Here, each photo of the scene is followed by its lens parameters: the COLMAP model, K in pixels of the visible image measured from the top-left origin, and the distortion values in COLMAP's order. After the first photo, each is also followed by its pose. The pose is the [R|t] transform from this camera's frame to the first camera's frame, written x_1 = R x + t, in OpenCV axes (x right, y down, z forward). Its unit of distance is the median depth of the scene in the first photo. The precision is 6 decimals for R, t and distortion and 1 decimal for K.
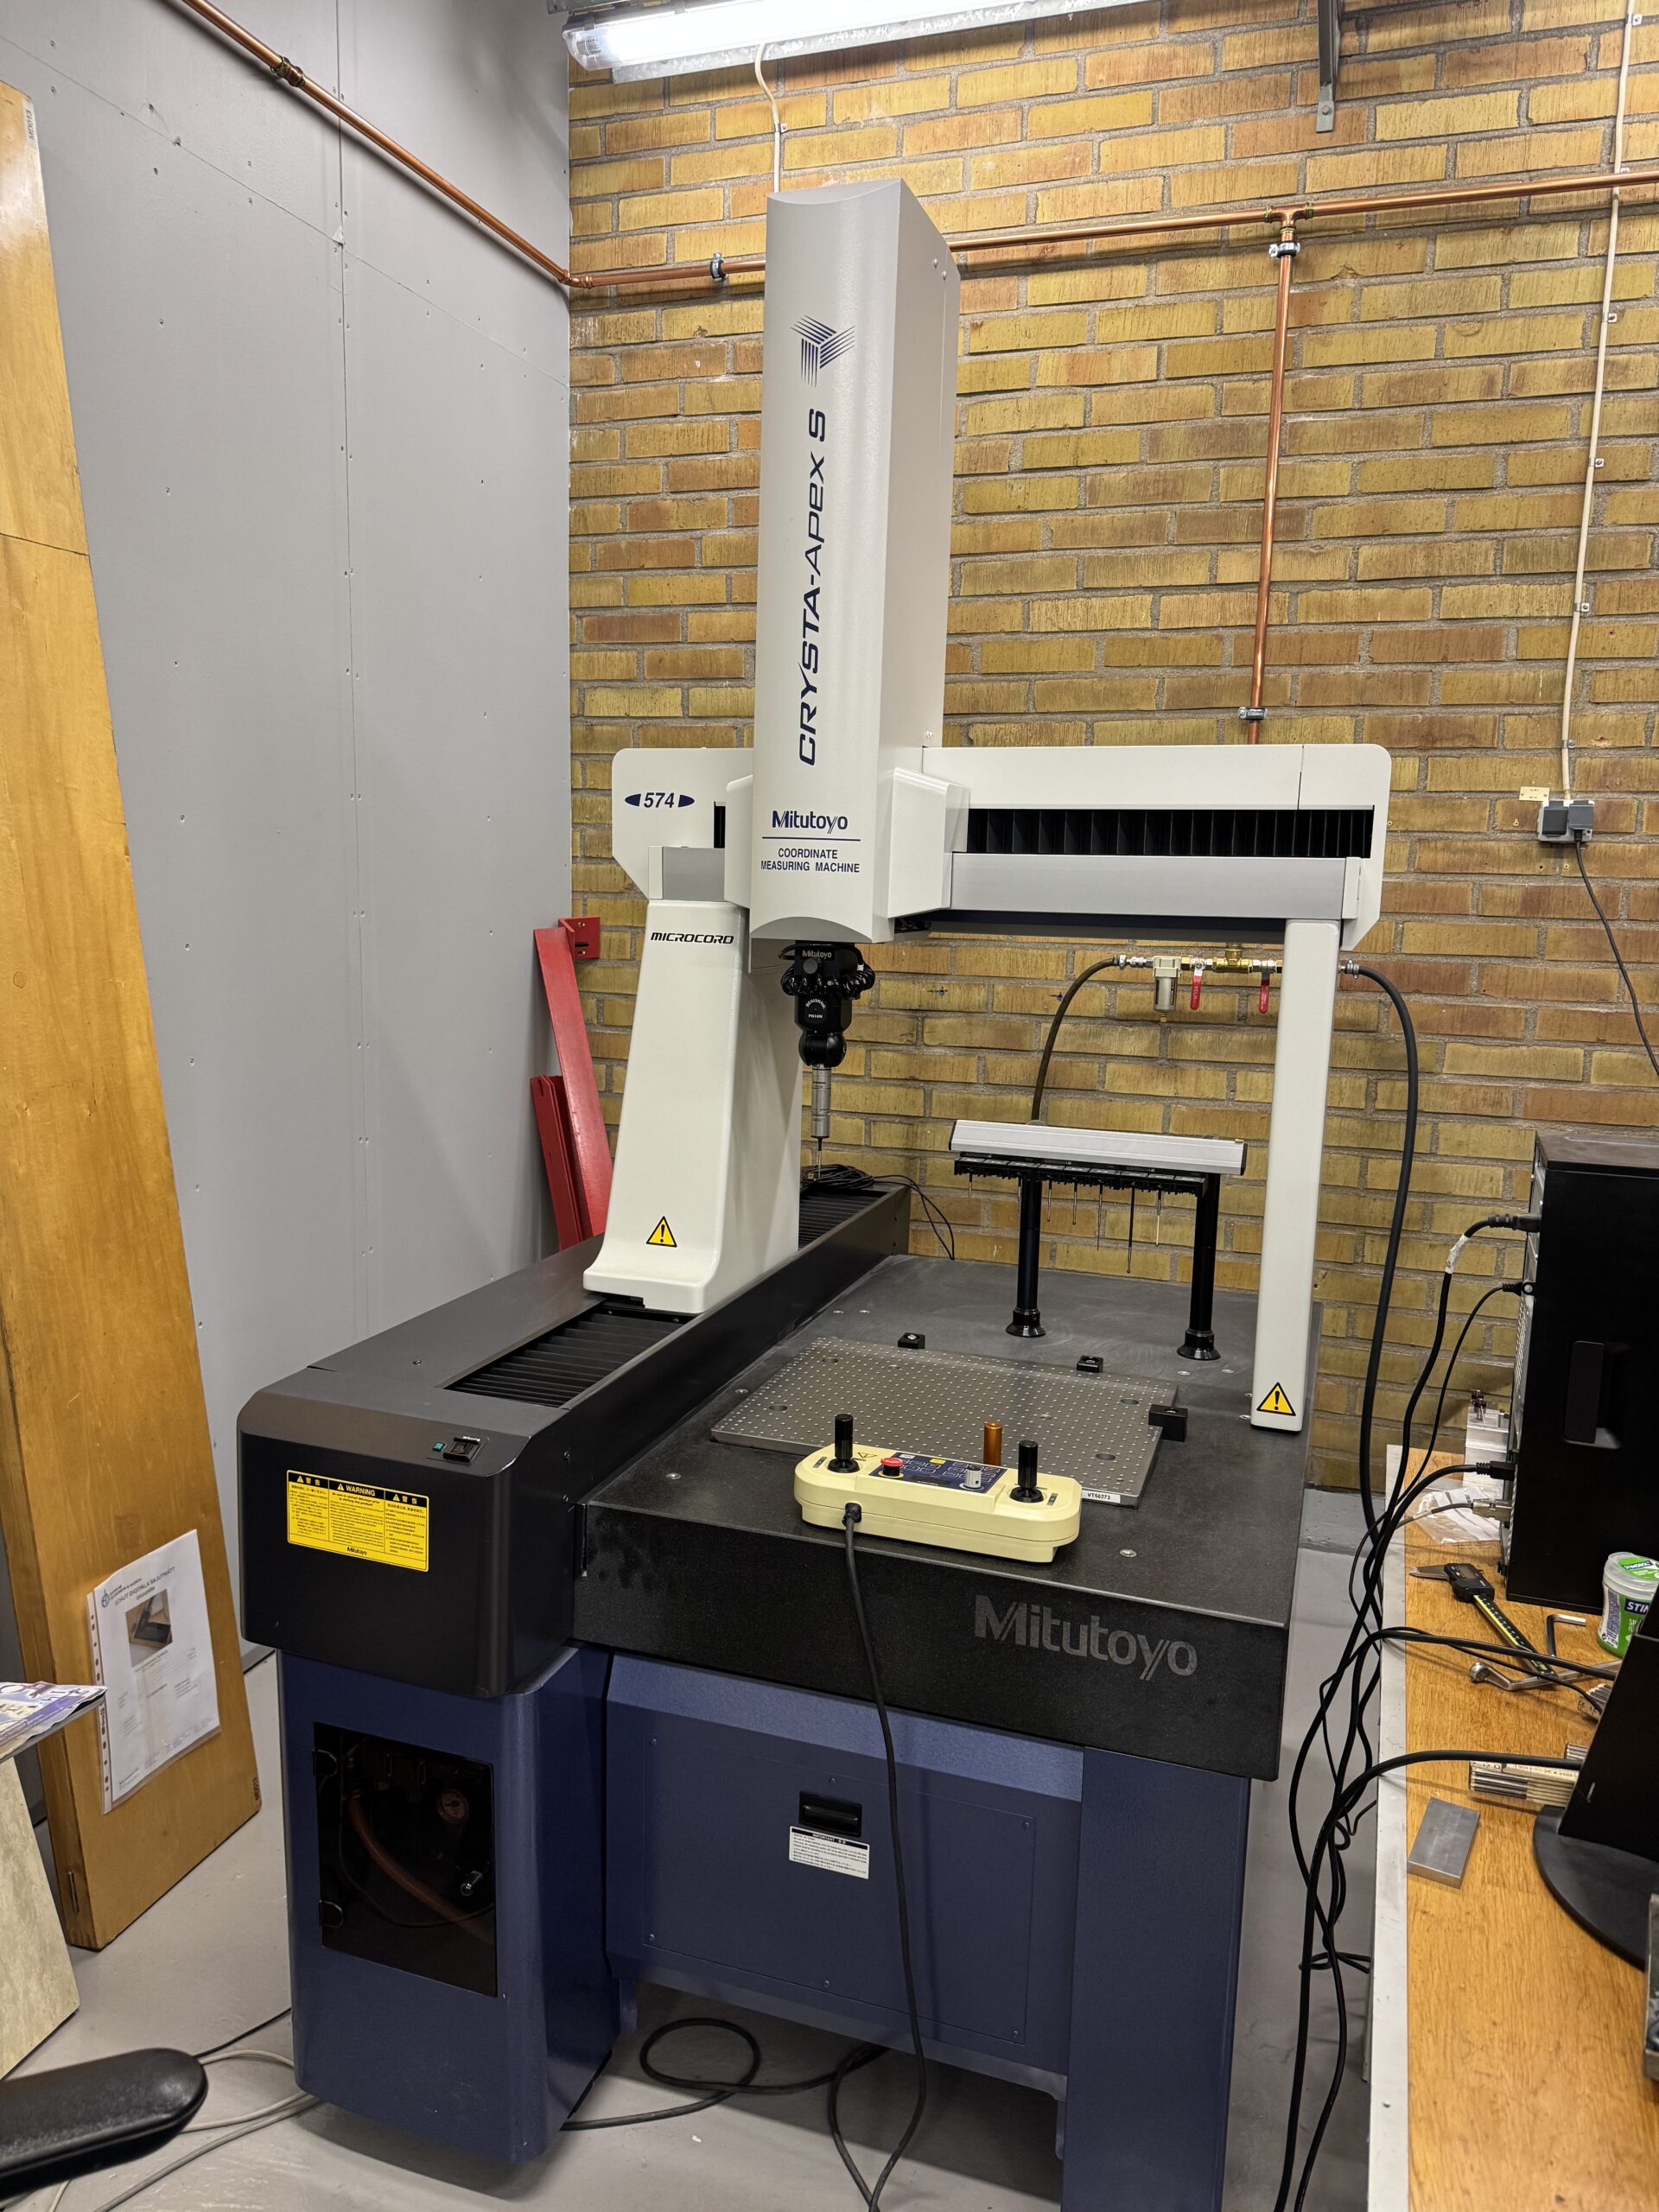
lens RADIAL K [[1539.7, 0, 839.0], [0, 1539.7, 1113.0], [0, 0, 1]] dist [-0.004191, -0.008633]
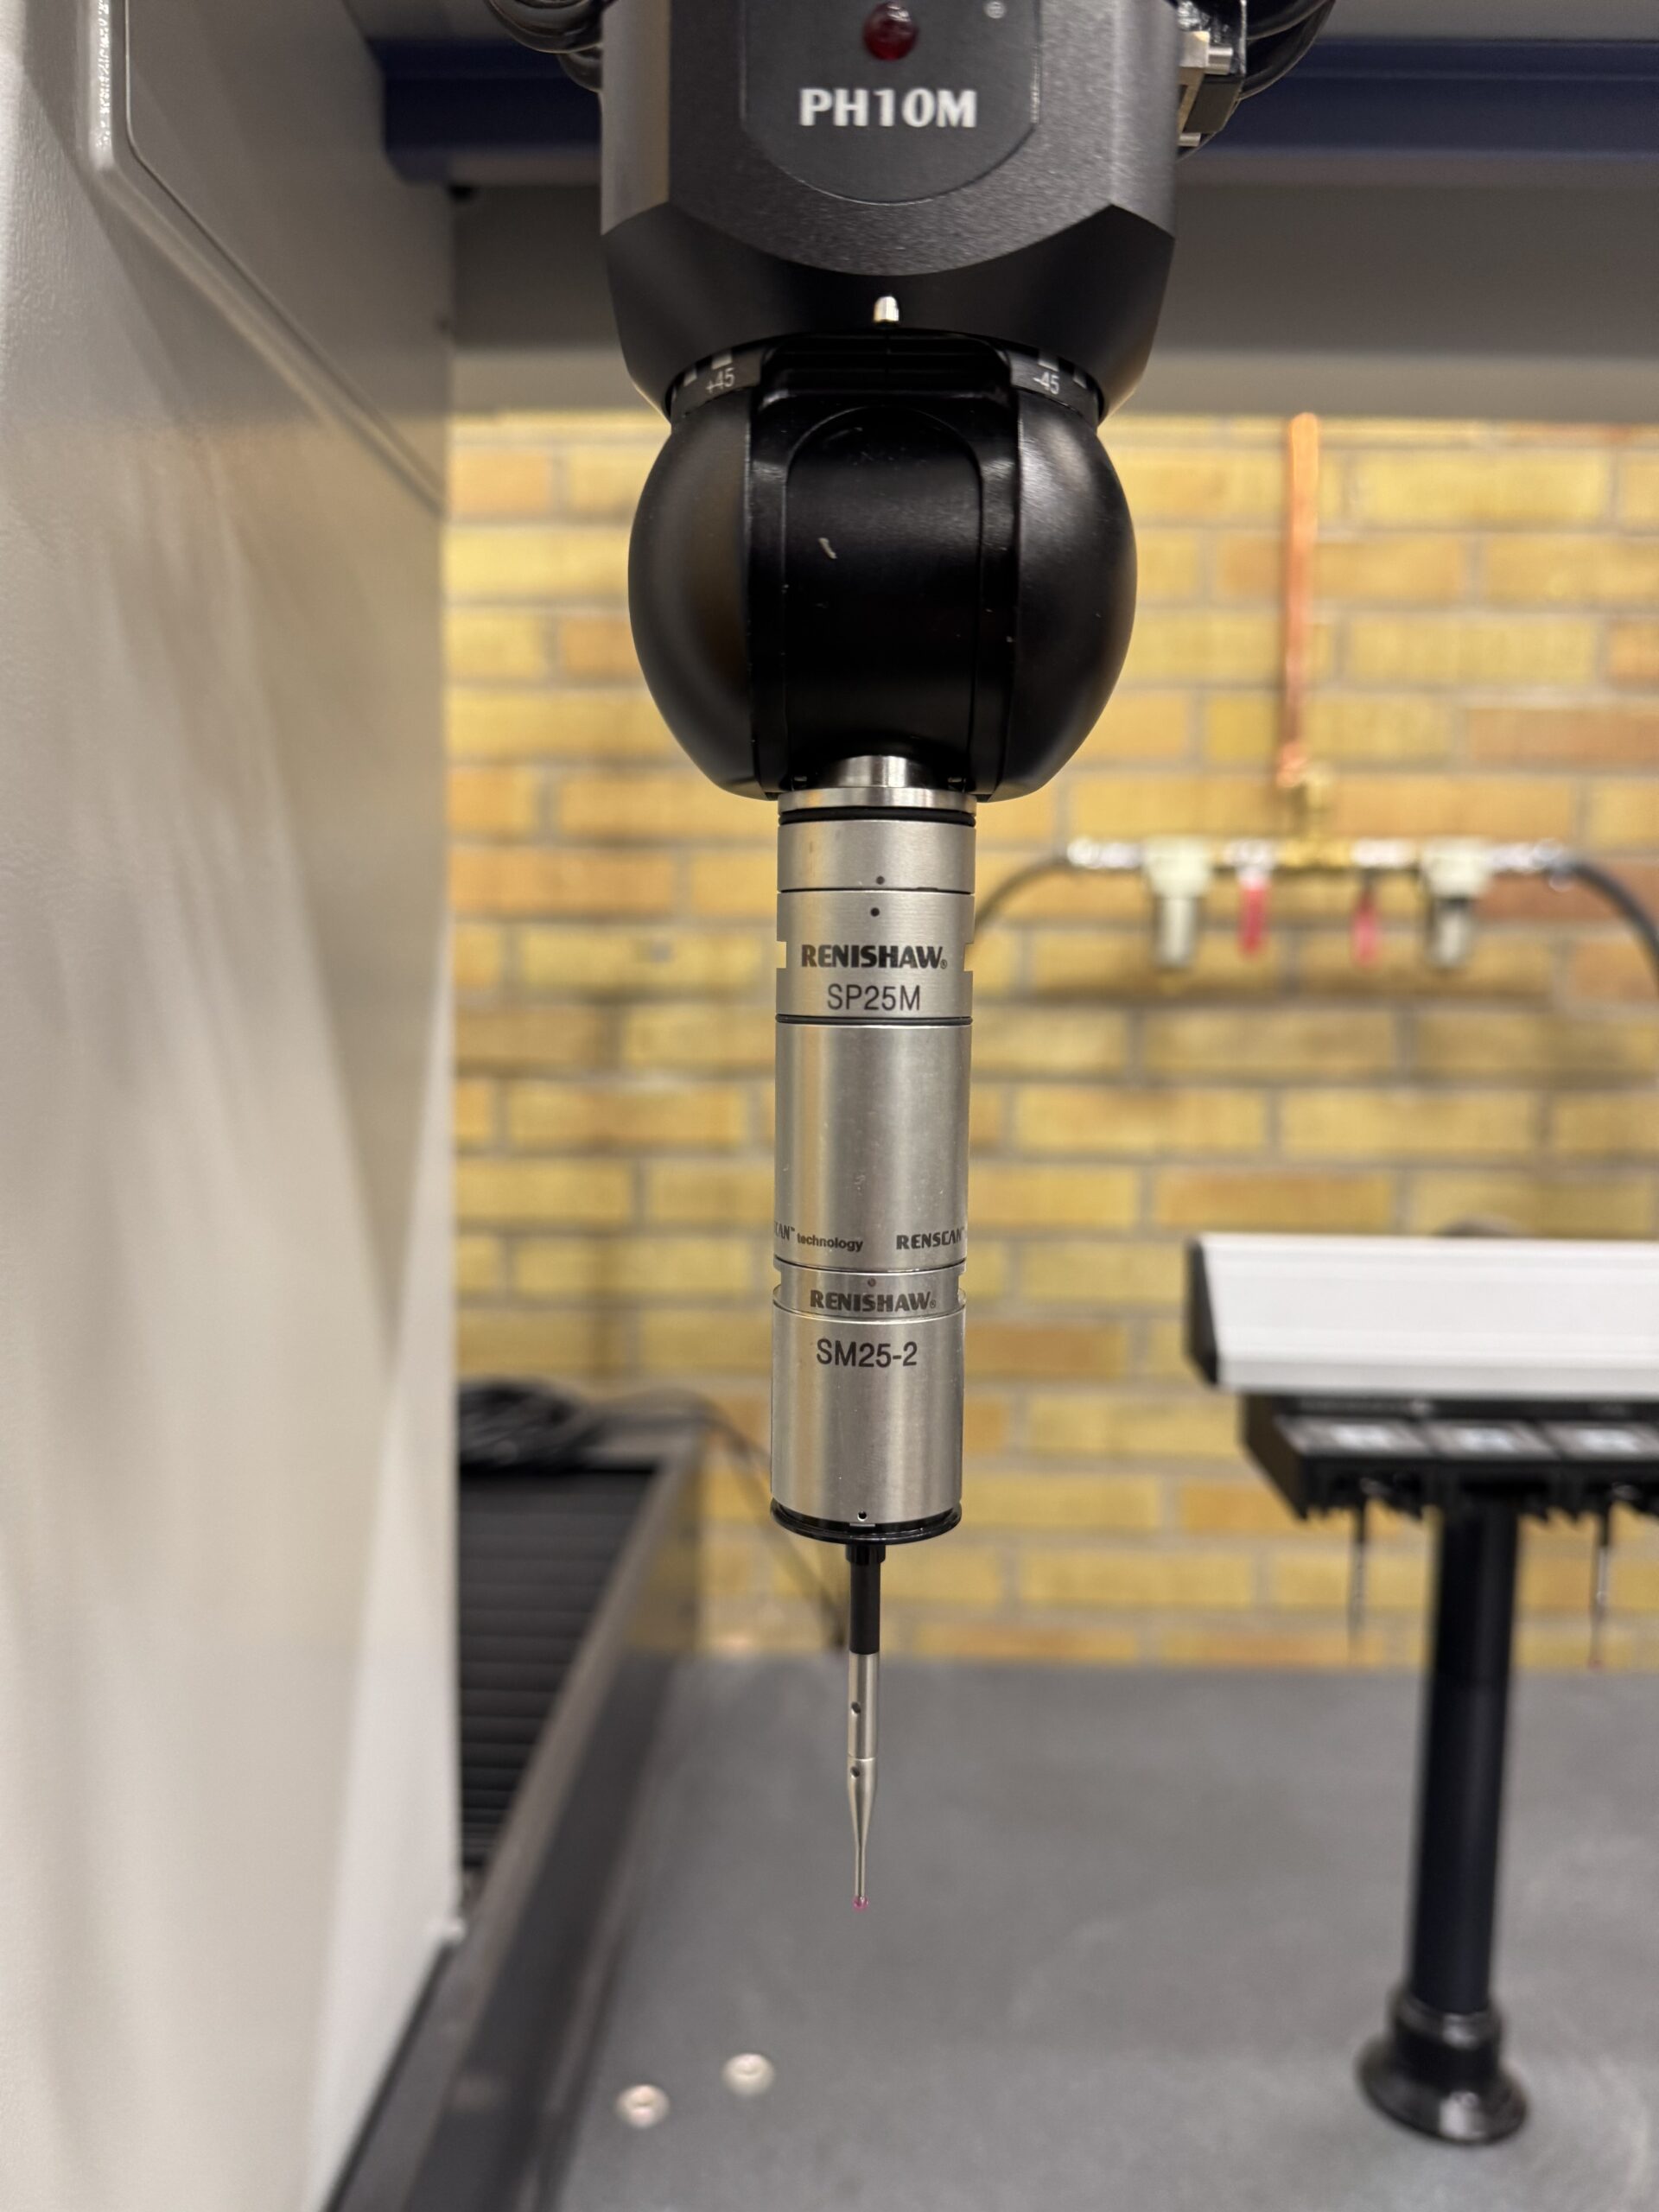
lens RADIAL K [[1539.7, 0, 823.1], [0, 1539.7, 1101.4], [0, 0, 1]] dist [-0.004191, -0.008633]
pose [[0.950310, -0.042216, 0.308430, -0.035838], [0.058059, 0.997414, -0.042369, -0.013445], [-0.305844, 0.058170, 0.950303, 0.624086]]
